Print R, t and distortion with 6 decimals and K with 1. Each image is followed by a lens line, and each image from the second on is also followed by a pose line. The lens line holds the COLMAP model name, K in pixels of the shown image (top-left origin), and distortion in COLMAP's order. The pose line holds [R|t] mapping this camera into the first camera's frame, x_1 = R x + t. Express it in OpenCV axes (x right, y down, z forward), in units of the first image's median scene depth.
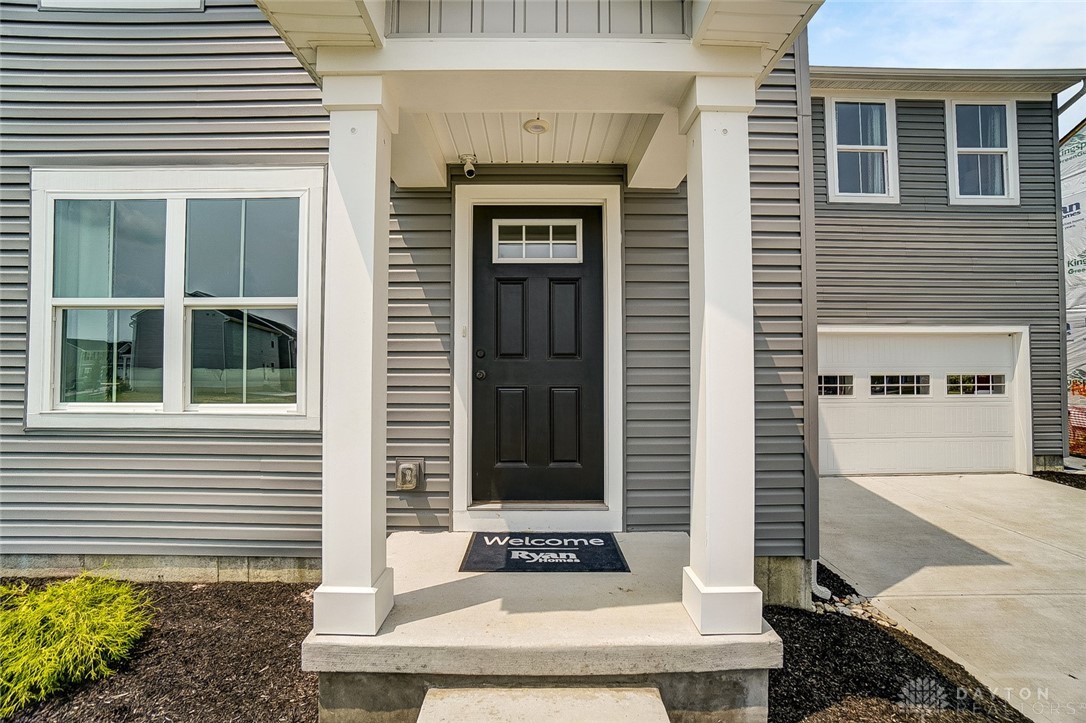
lens RADIAL K [[474.7, 0, 543.0], [0, 474.7, 361.5], [0, 0, 1]] dist [-0.023485, 0.000370]
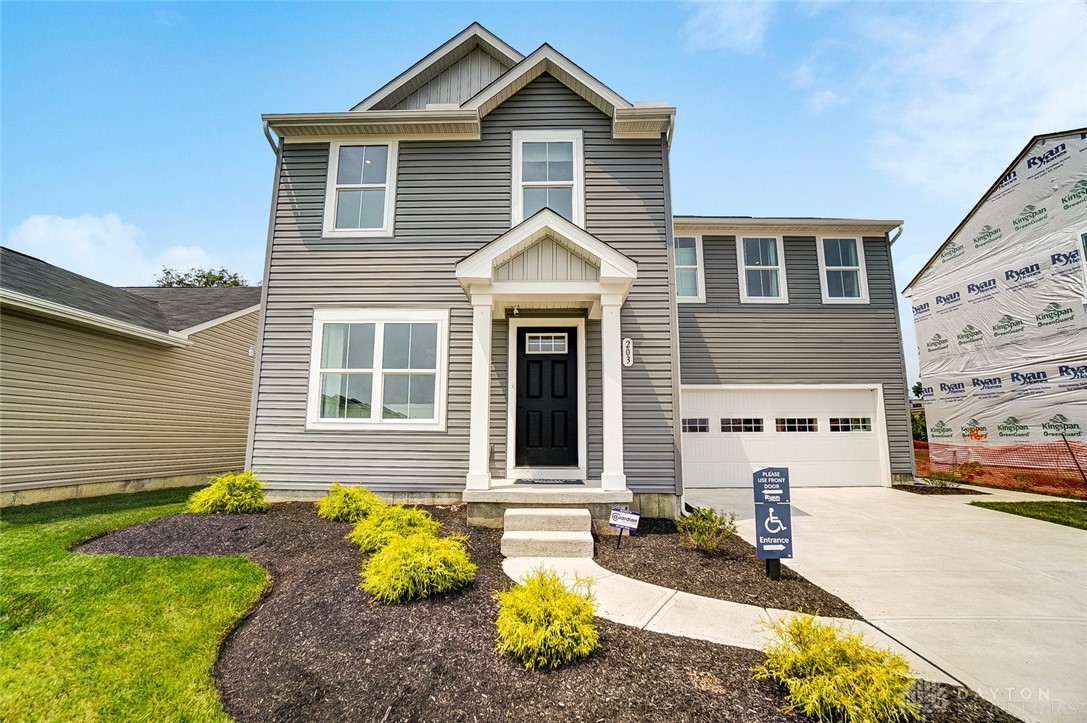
lens RADIAL K [[475.2, 0, 543.5], [0, 475.2, 361.5], [0, 0, 1]] dist [-0.023485, 0.000370]
pose [[0.999662, -0.000035, -0.025980, 0.029662], [-0.003362, 0.991415, -0.130713, 0.109737], [0.025762, 0.130756, 0.991080, -1.123642]]
